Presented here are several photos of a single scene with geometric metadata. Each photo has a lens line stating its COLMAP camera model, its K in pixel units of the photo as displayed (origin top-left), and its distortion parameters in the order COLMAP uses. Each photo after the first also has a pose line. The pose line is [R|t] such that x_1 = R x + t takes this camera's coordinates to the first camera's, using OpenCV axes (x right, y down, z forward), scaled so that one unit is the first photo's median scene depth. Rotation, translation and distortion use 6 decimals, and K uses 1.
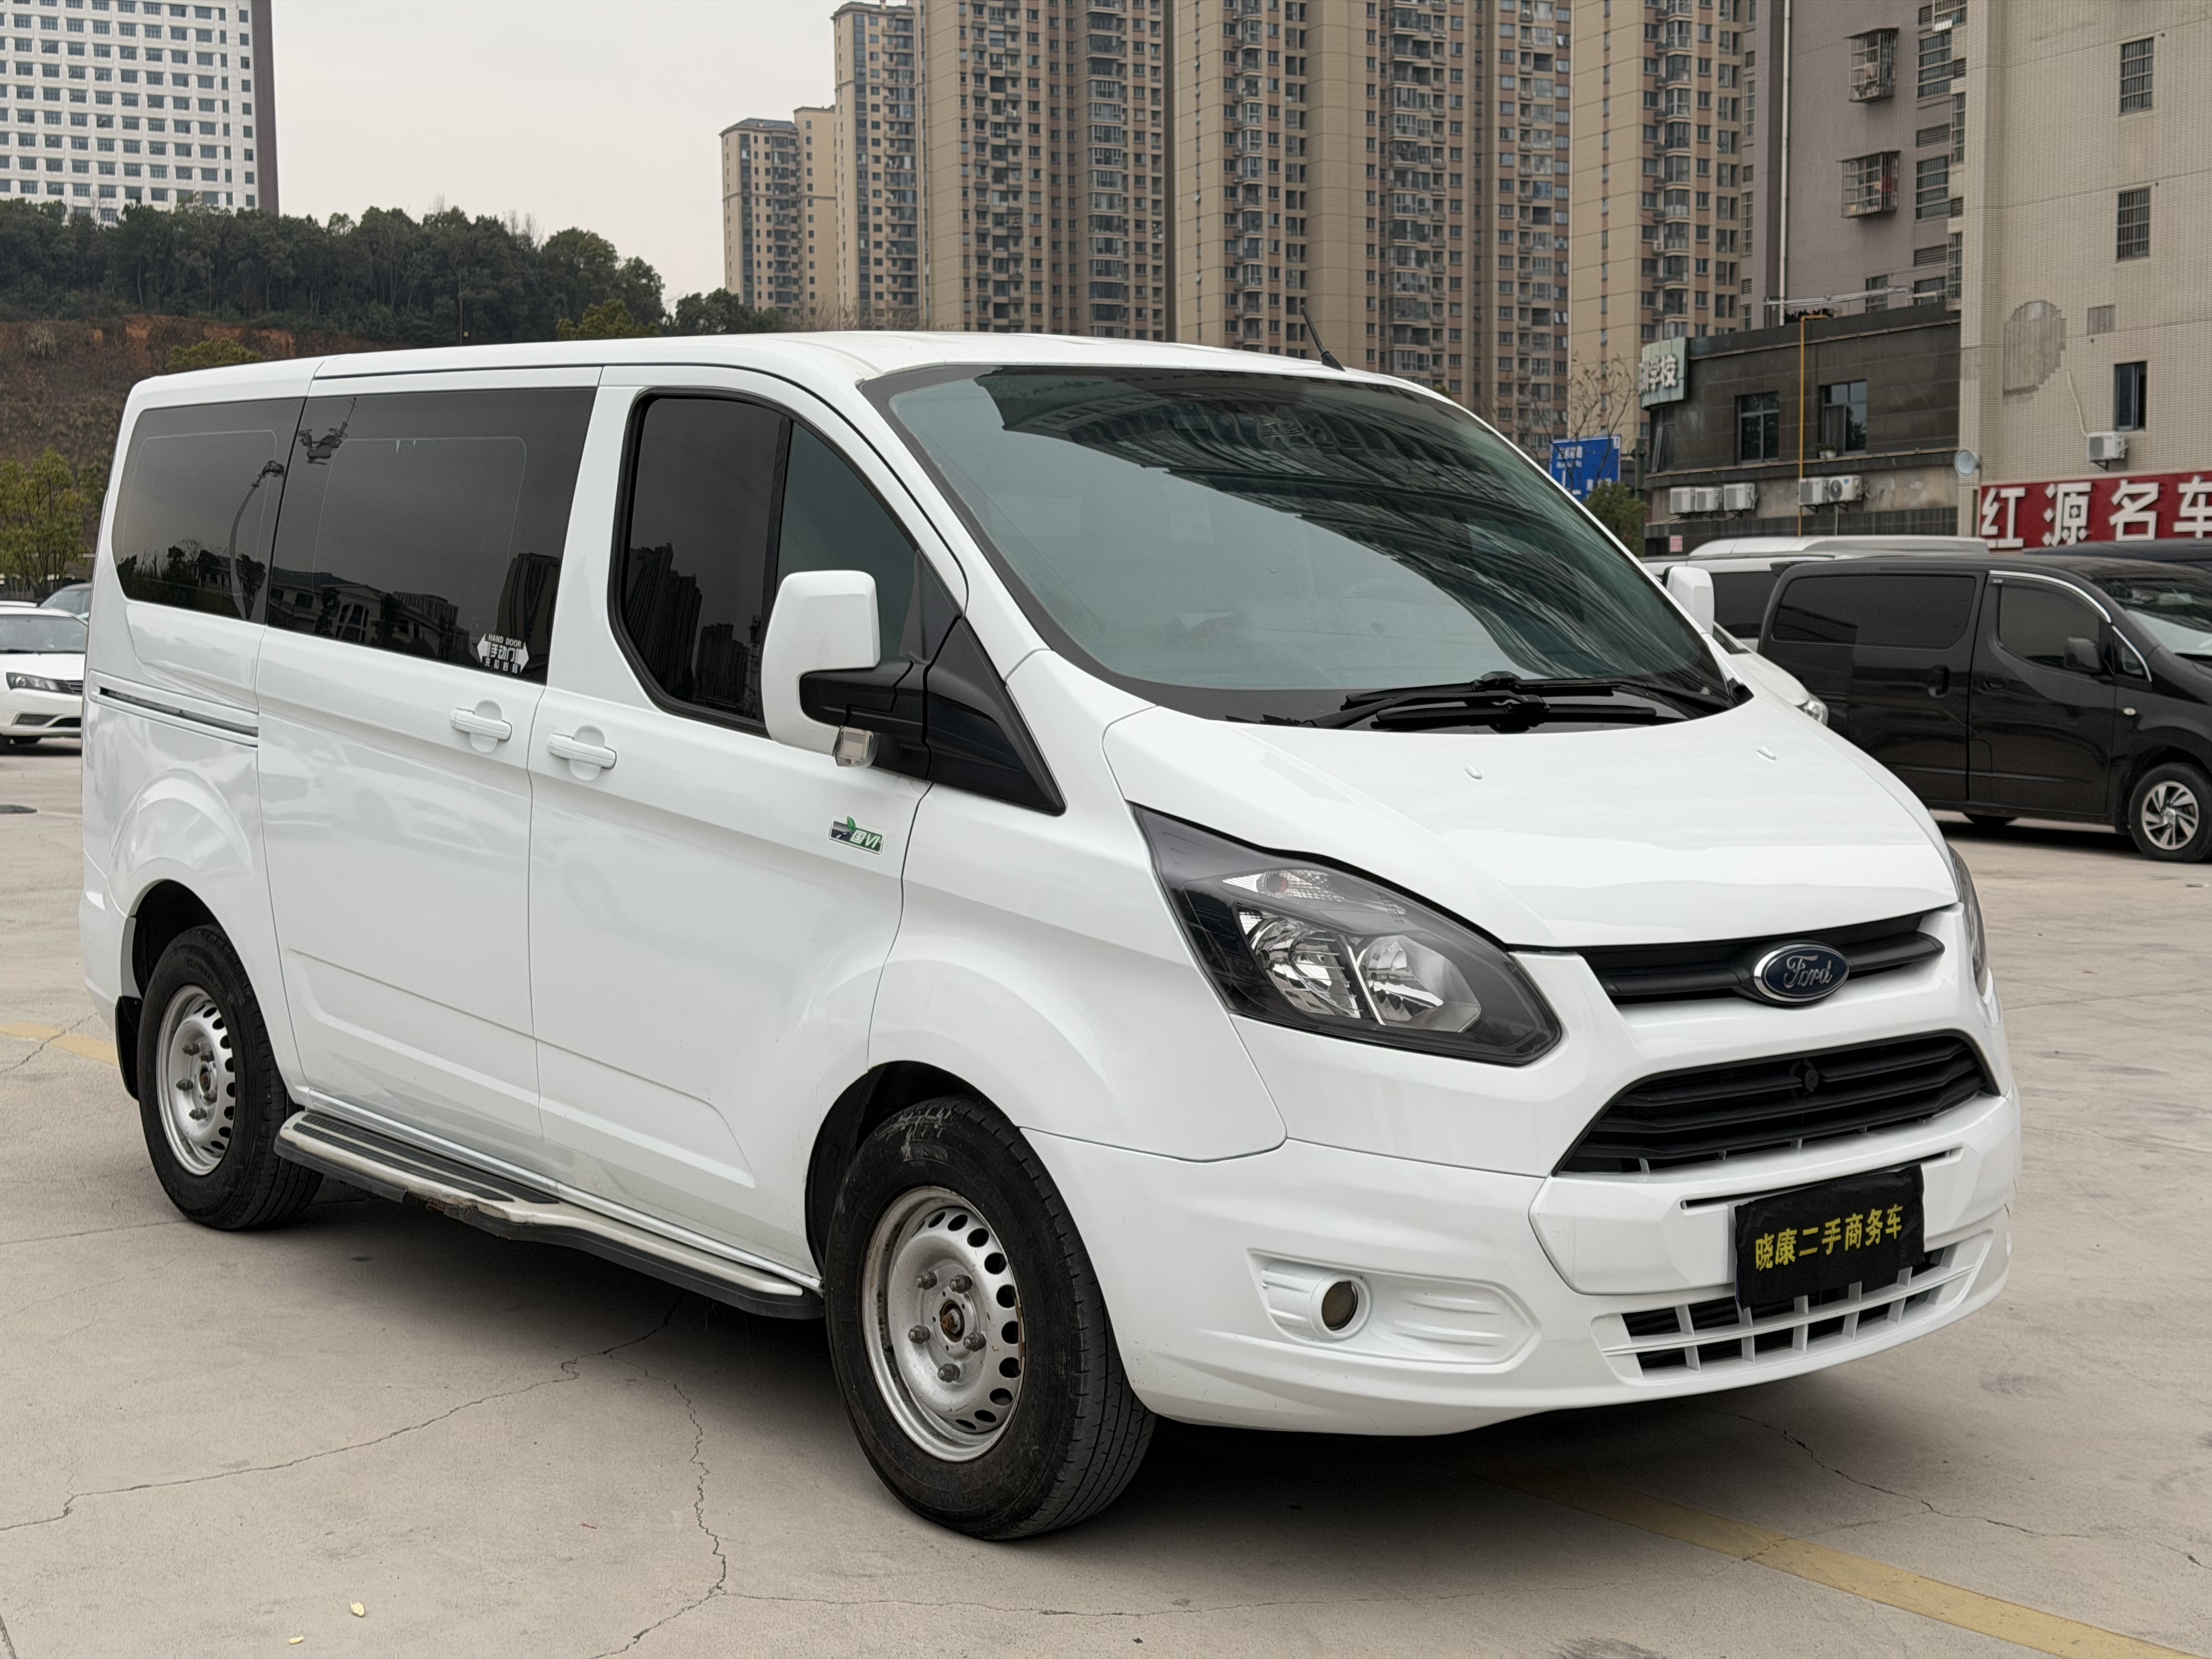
lens RADIAL K [[3083.3, 0, 1113.0], [0, 3083.3, 842.5], [0, 0, 1]] dist [0.107851, 0.000000]
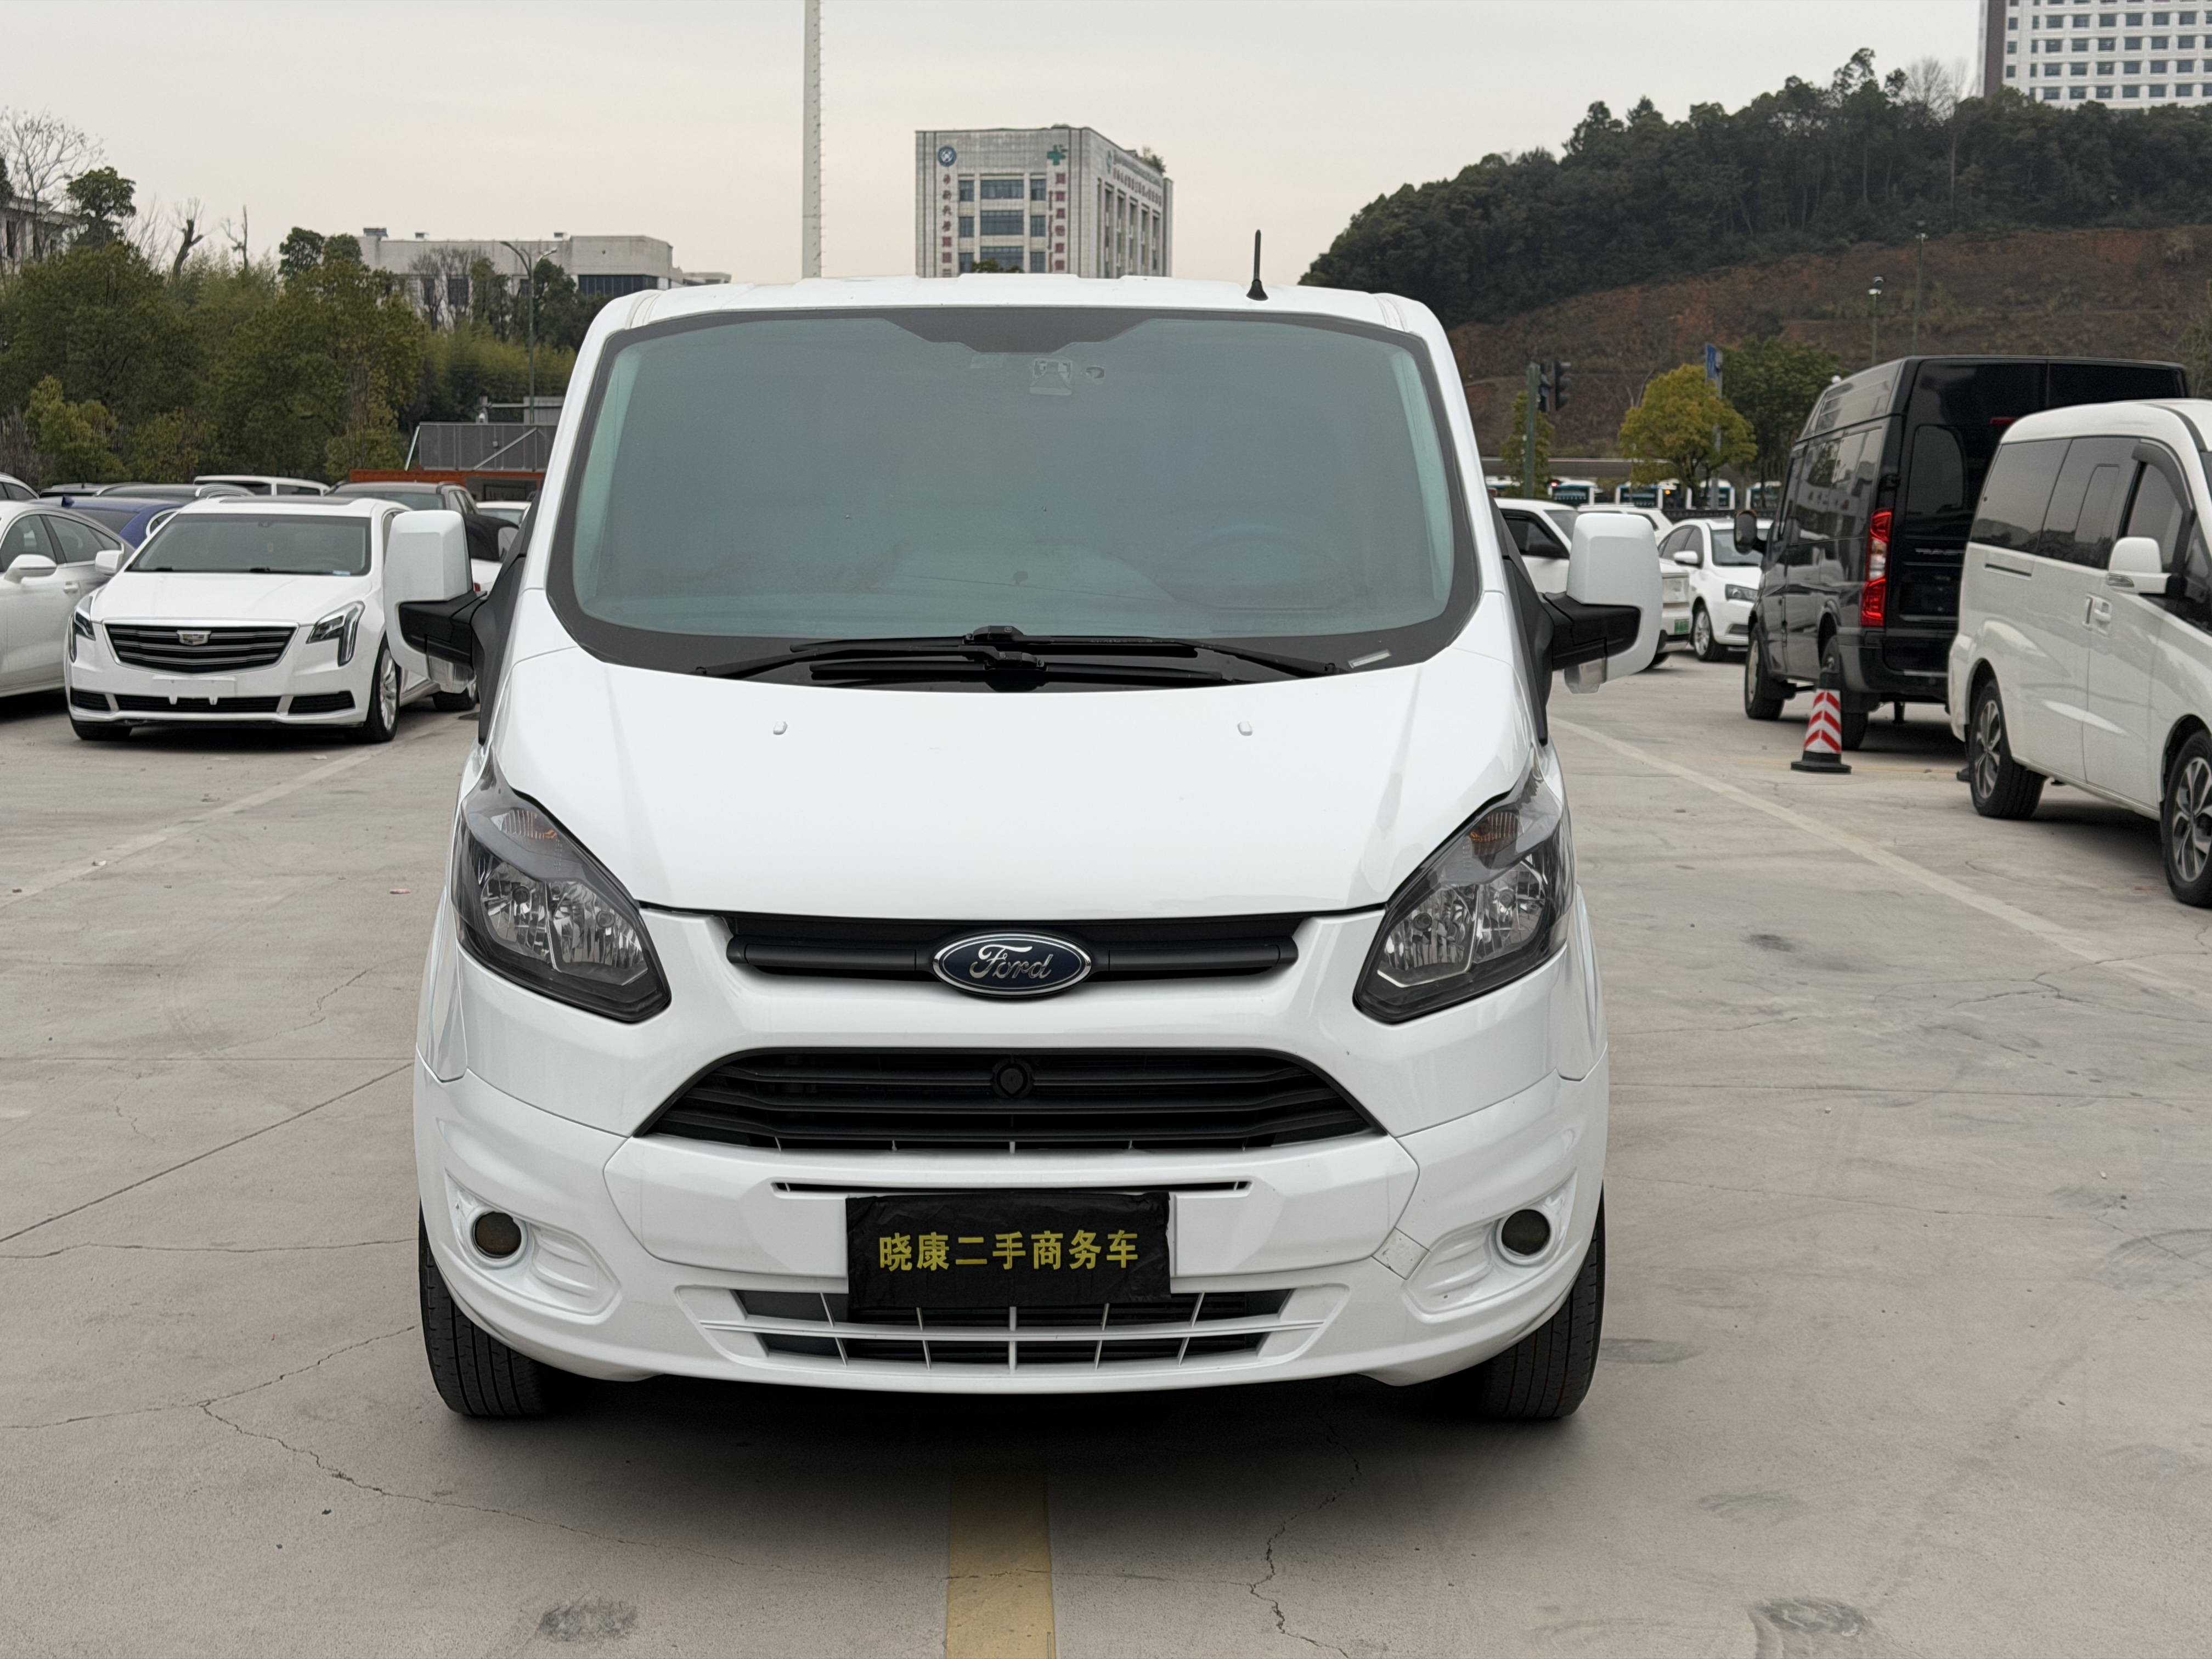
lens RADIAL K [[3083.3, 0, 1084.7], [0, 3083.3, 832.1], [0, 0, 1]] dist [0.107851, 0.000000]
pose [[0.782652, 0.076558, -0.617734, 0.797096], [-0.060597, 0.997065, 0.046794, -0.041022], [0.619503, 0.000809, 0.784994, 0.289558]]
